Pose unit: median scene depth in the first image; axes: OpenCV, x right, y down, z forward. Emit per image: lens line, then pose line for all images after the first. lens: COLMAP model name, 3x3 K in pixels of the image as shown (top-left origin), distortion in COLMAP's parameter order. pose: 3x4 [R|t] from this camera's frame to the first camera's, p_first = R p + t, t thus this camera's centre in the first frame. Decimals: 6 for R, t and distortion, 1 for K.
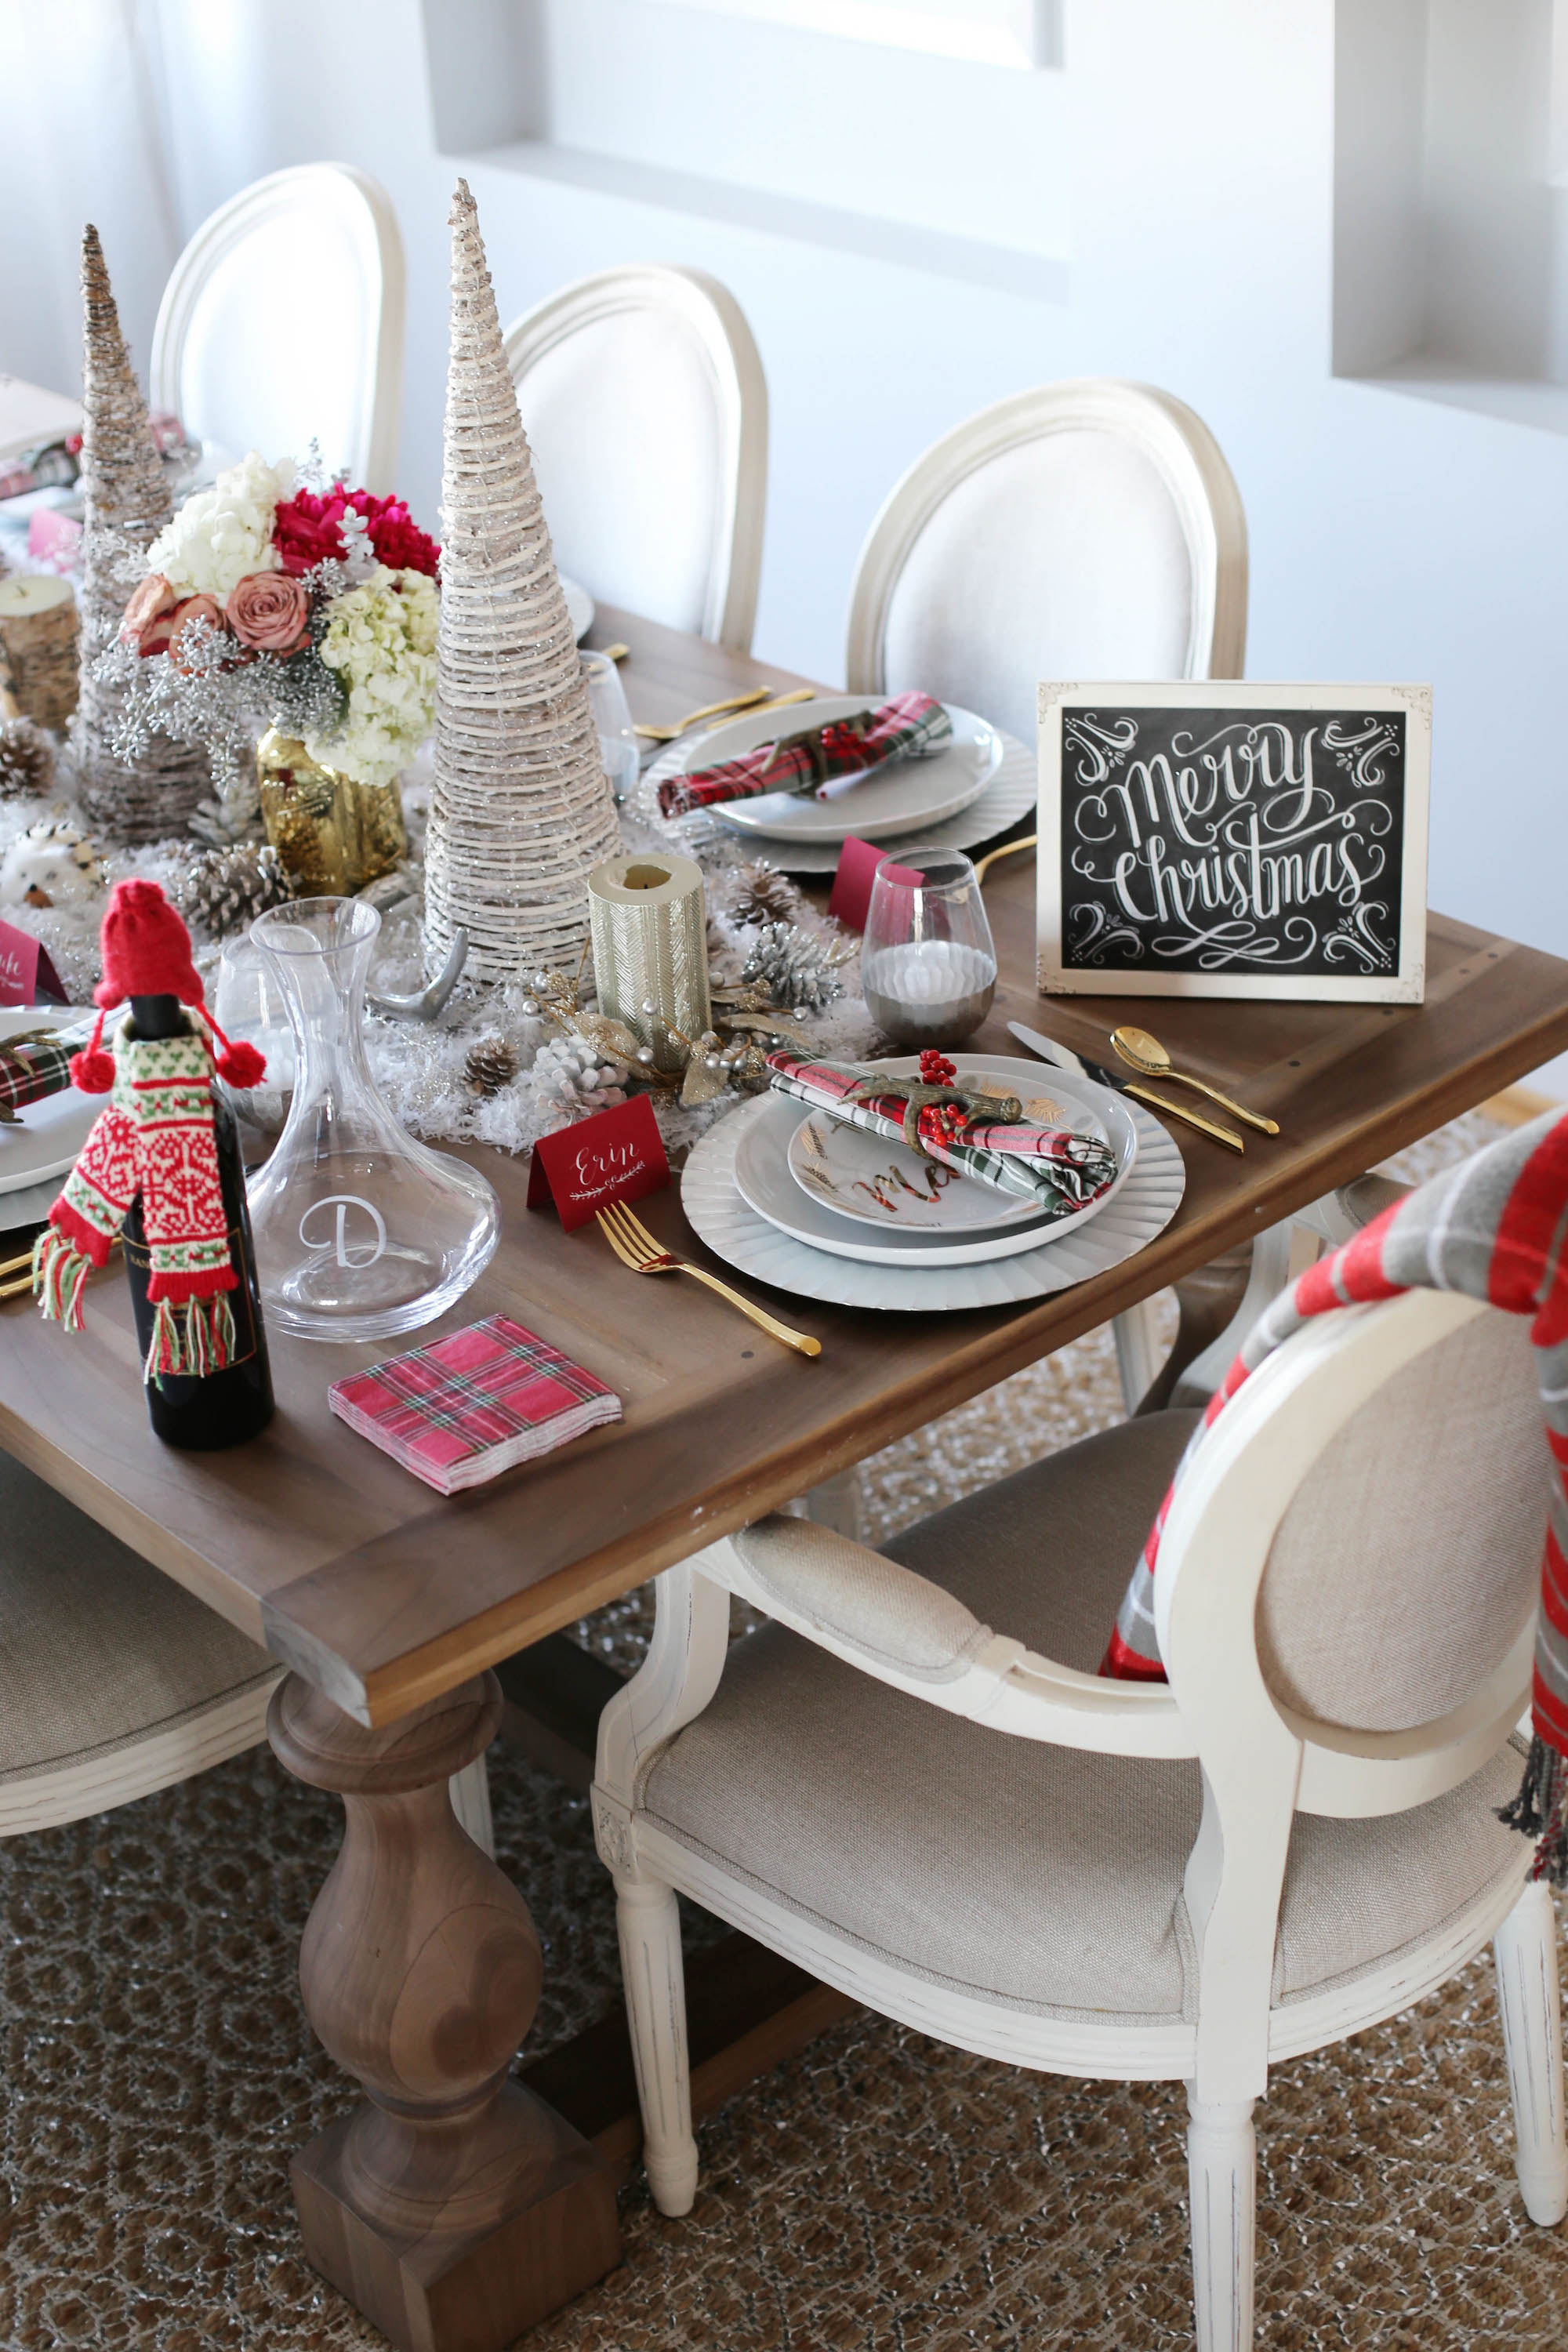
lens RADIAL K [[3458.6, 0, 769.4], [0, 3458.6, 1189.4], [0, 0, 1]] dist [-0.154406, 0.152007]
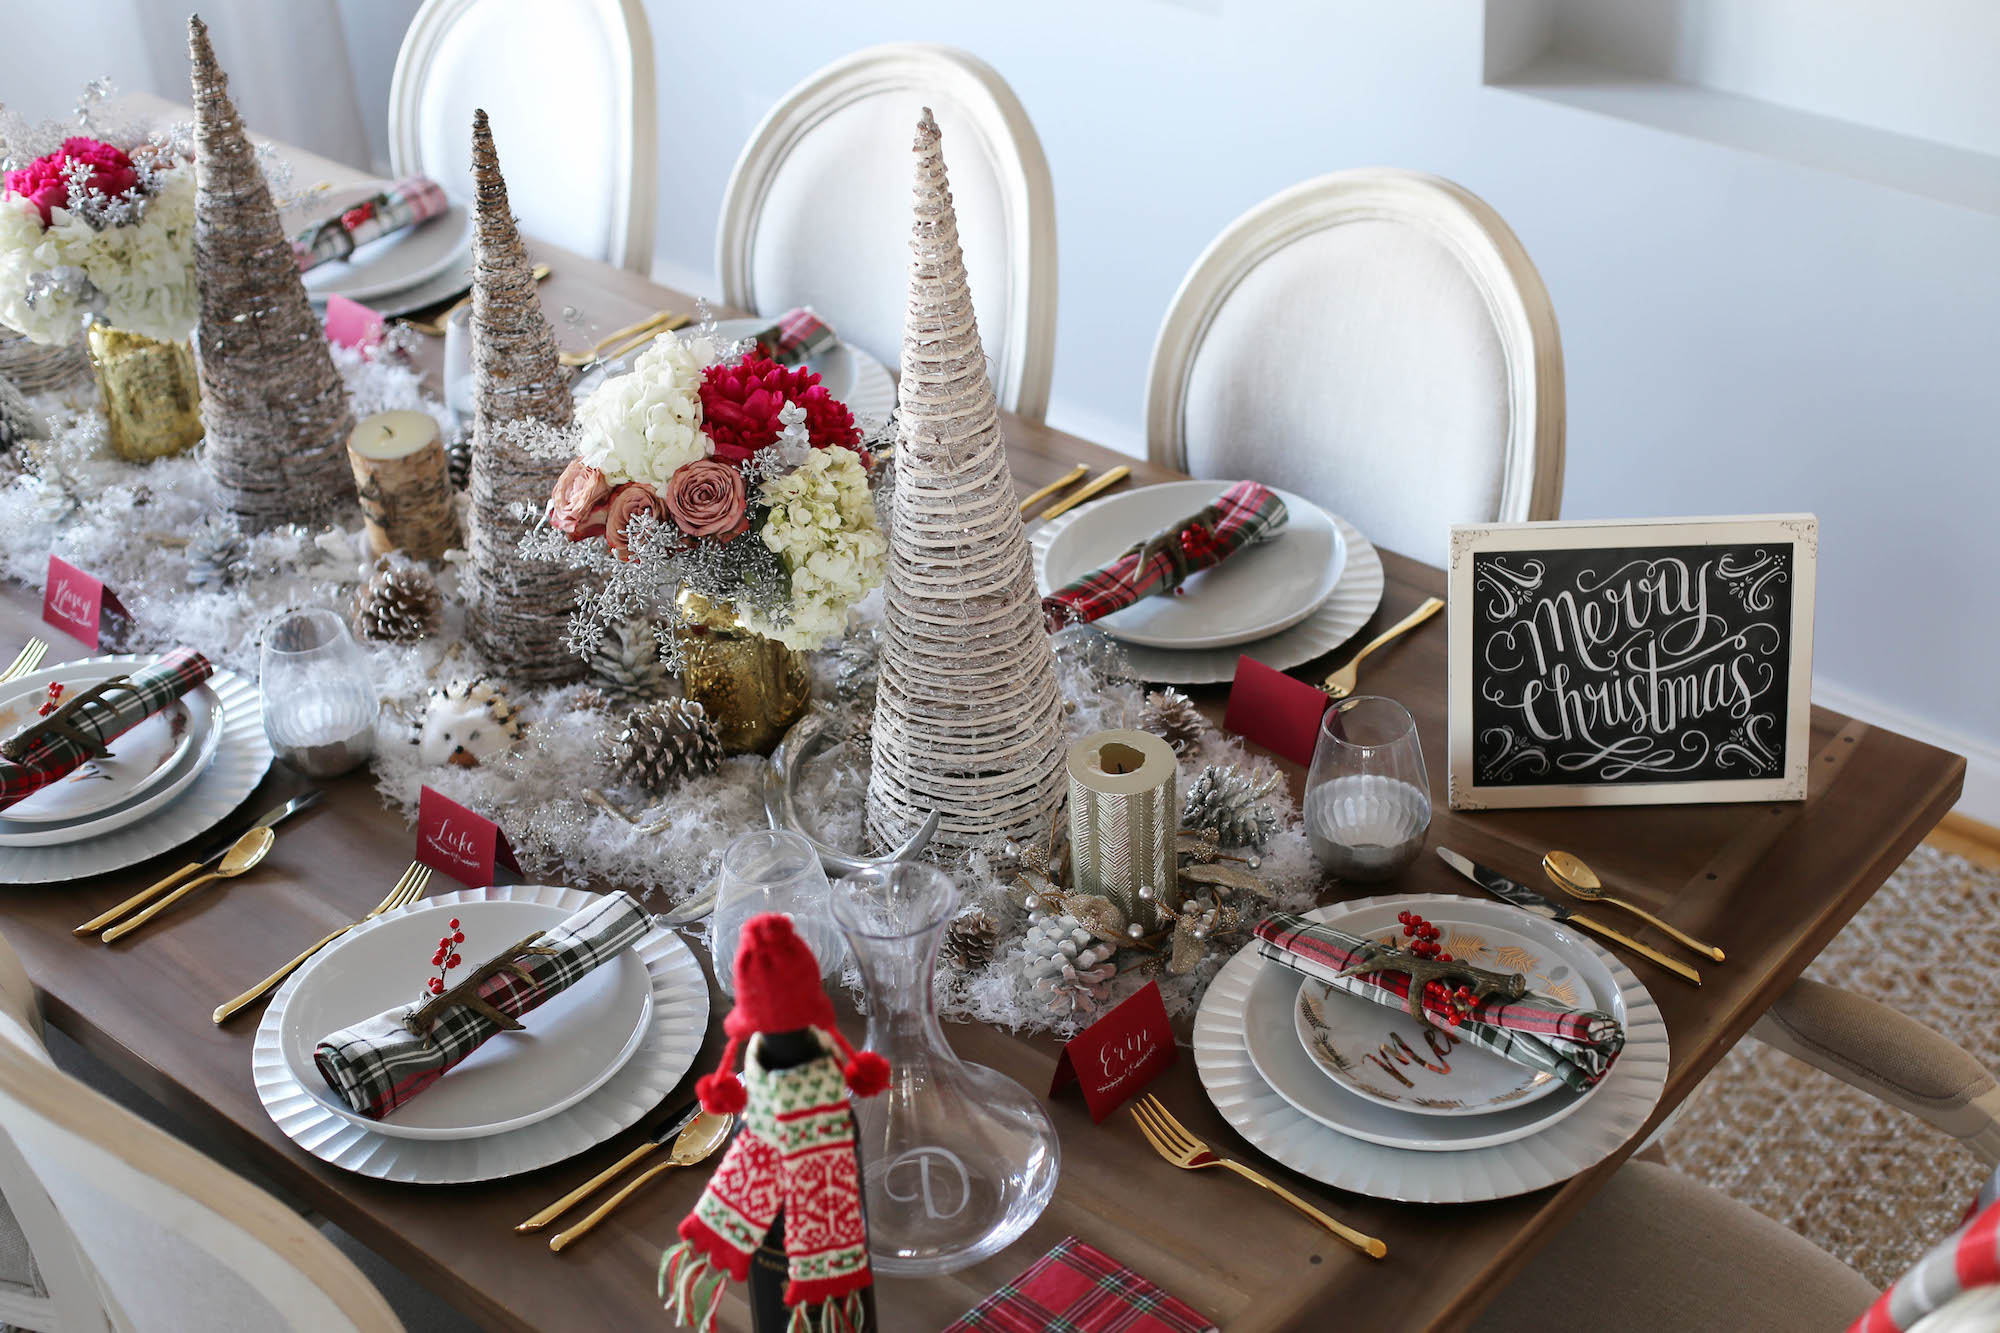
lens RADIAL K [[2941.0, 0, 1000.0], [0, 2941.0, 666.5], [0, 0, 1]] dist [-0.154406, 0.152007]
pose [[0.991644, -0.069665, 0.108573, -0.161261], [0.065457, 0.996977, 0.041857, -0.152668], [-0.111161, -0.034401, 0.993207, 0.116512]]
